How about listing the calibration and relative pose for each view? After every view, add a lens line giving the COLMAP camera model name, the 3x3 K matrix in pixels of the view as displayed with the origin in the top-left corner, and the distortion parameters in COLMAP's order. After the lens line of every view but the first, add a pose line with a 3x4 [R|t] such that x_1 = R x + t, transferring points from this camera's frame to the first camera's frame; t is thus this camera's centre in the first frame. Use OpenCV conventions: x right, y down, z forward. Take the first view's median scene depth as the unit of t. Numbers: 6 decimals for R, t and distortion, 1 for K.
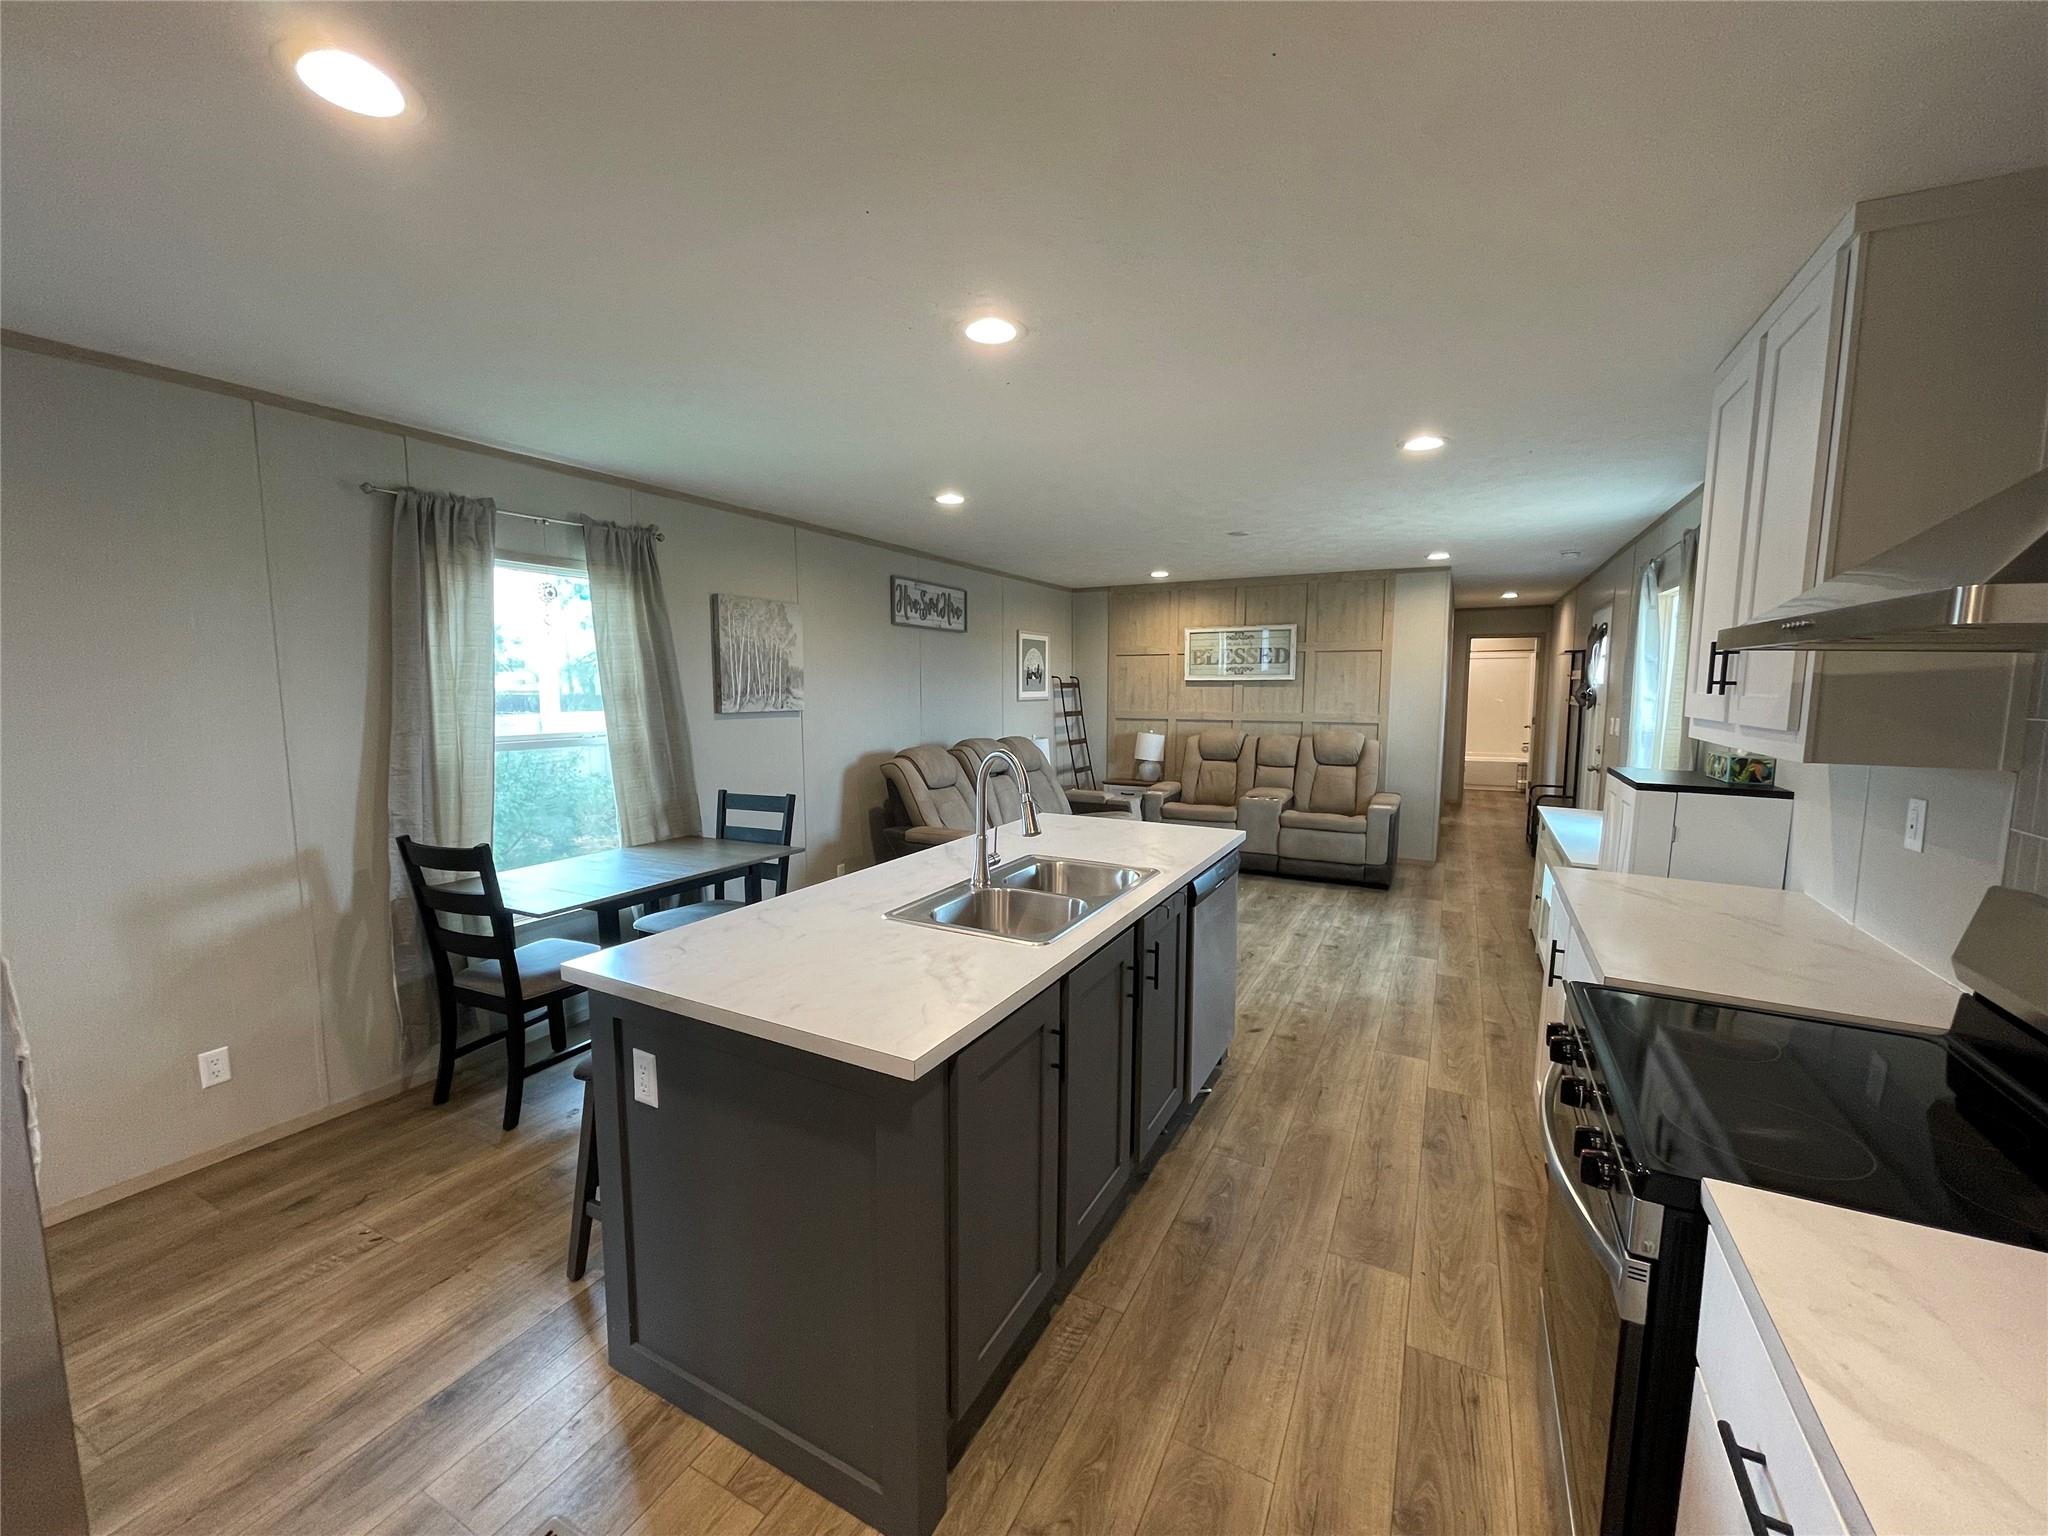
lens RADIAL K [[824.6, 0, 1026.5], [0, 824.6, 770.9], [0, 0, 1]] dist [-0.004192, 0.001796]
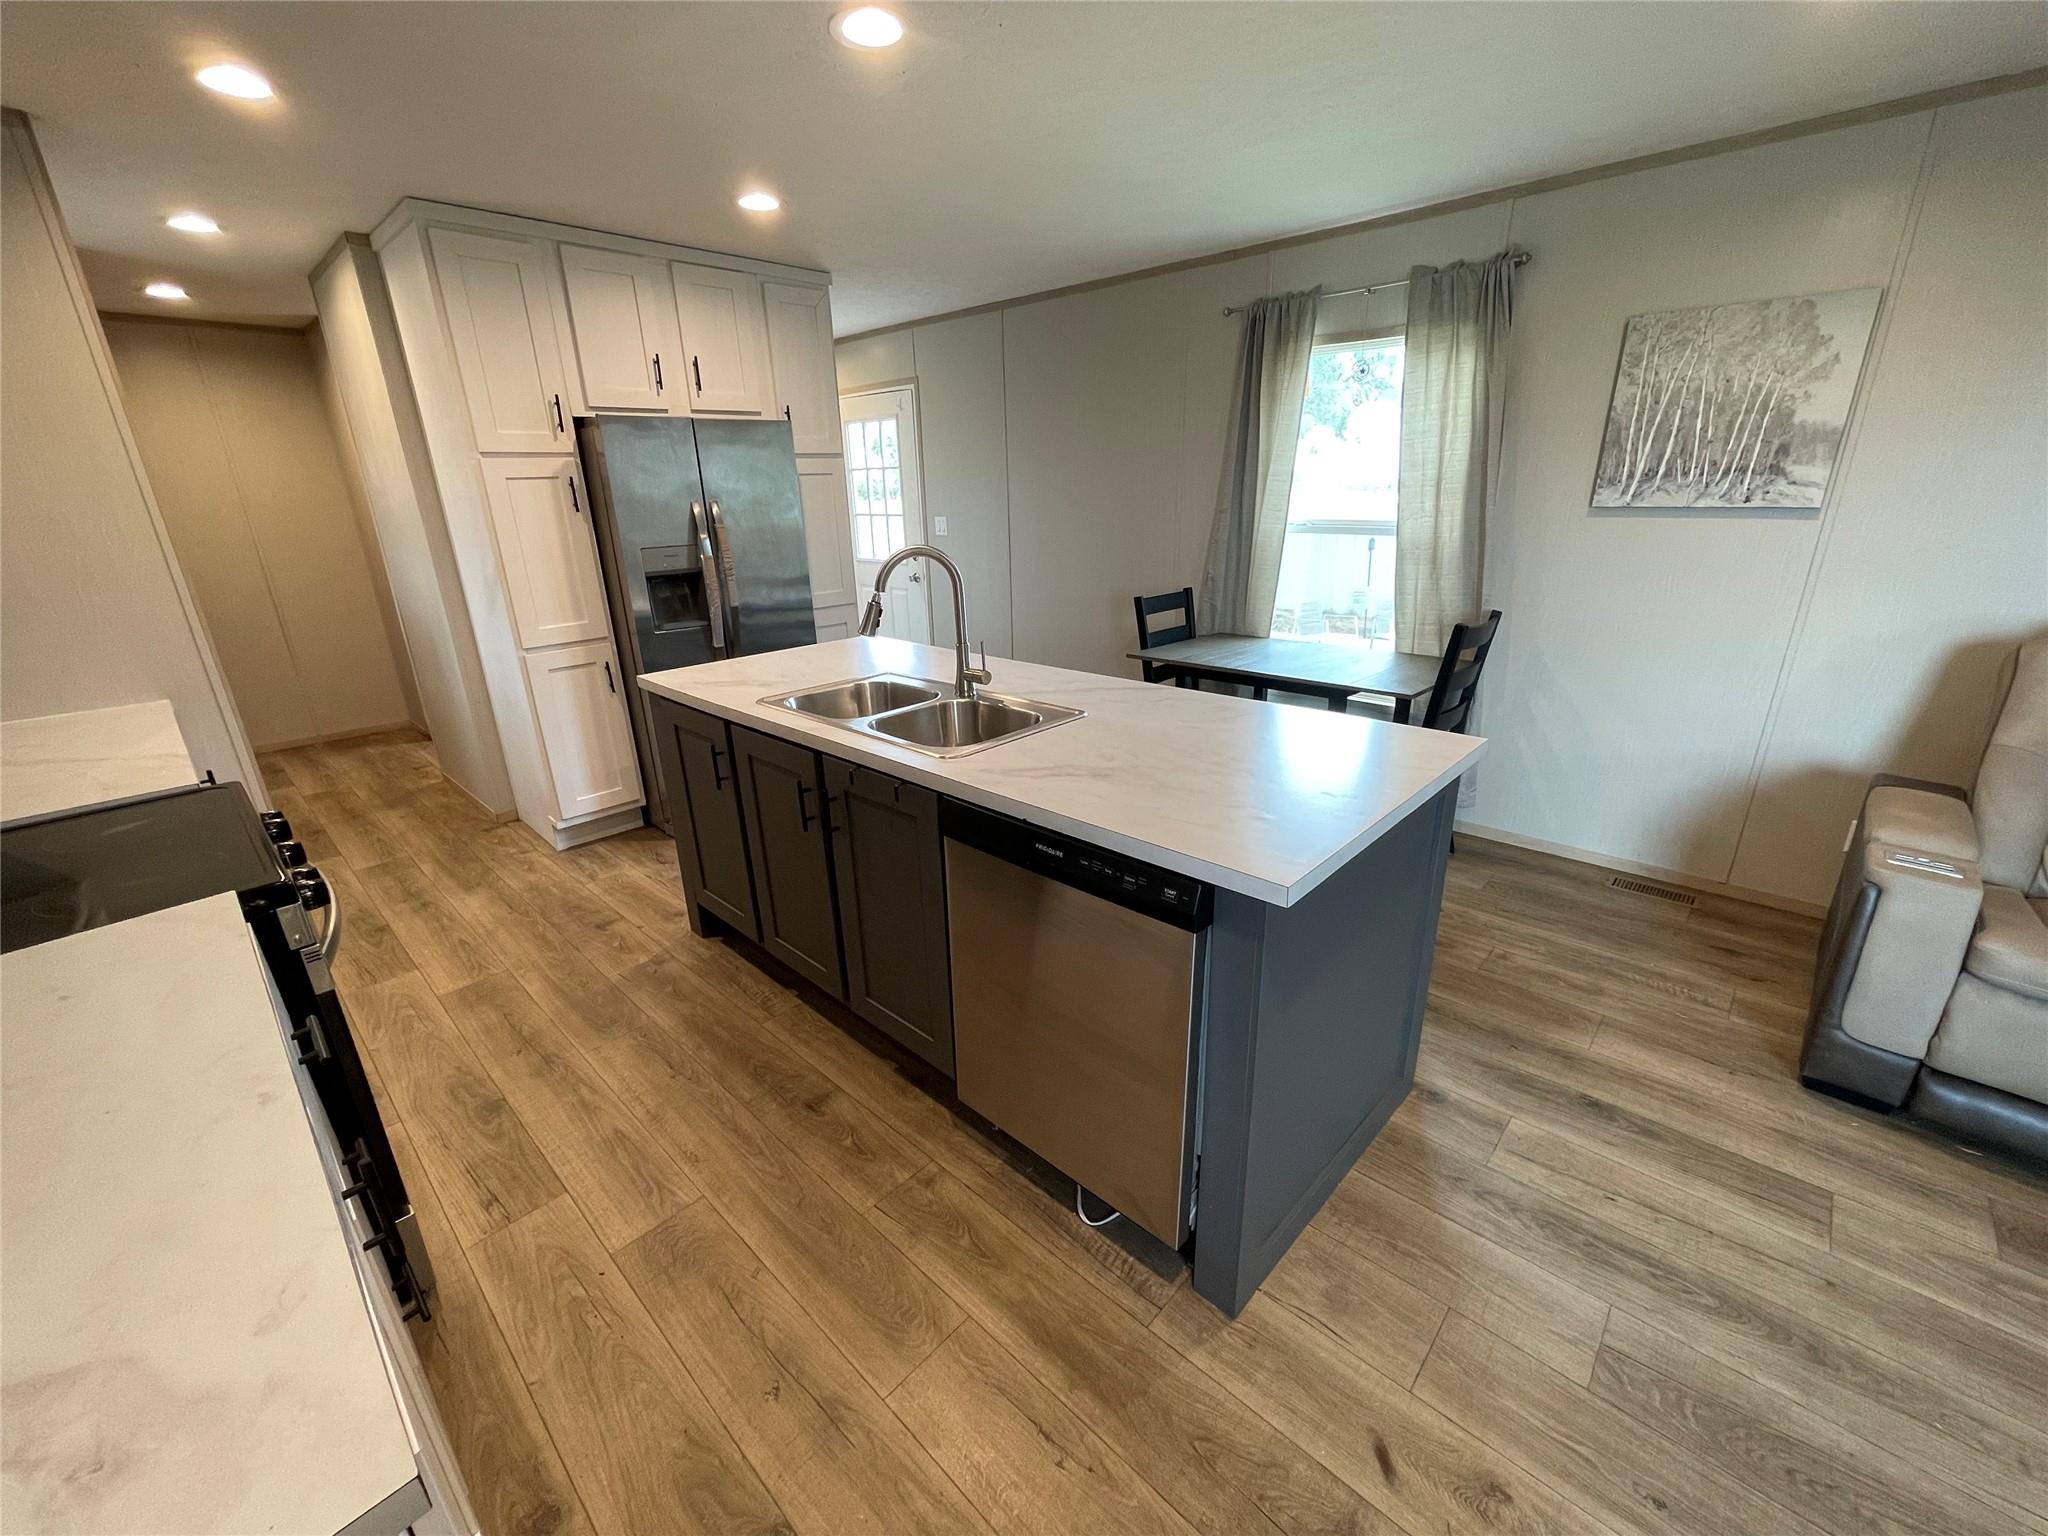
lens RADIAL K [[824.6, 0, 1021.2], [0, 824.6, 772.4], [0, 0, 1]] dist [-0.004192, 0.001796]
pose [[-0.273663, 0.319849, -0.907086, 0.884220], [-0.081390, 0.932004, 0.353191, -0.128567], [0.958376, 0.170483, -0.229022, 1.408361]]
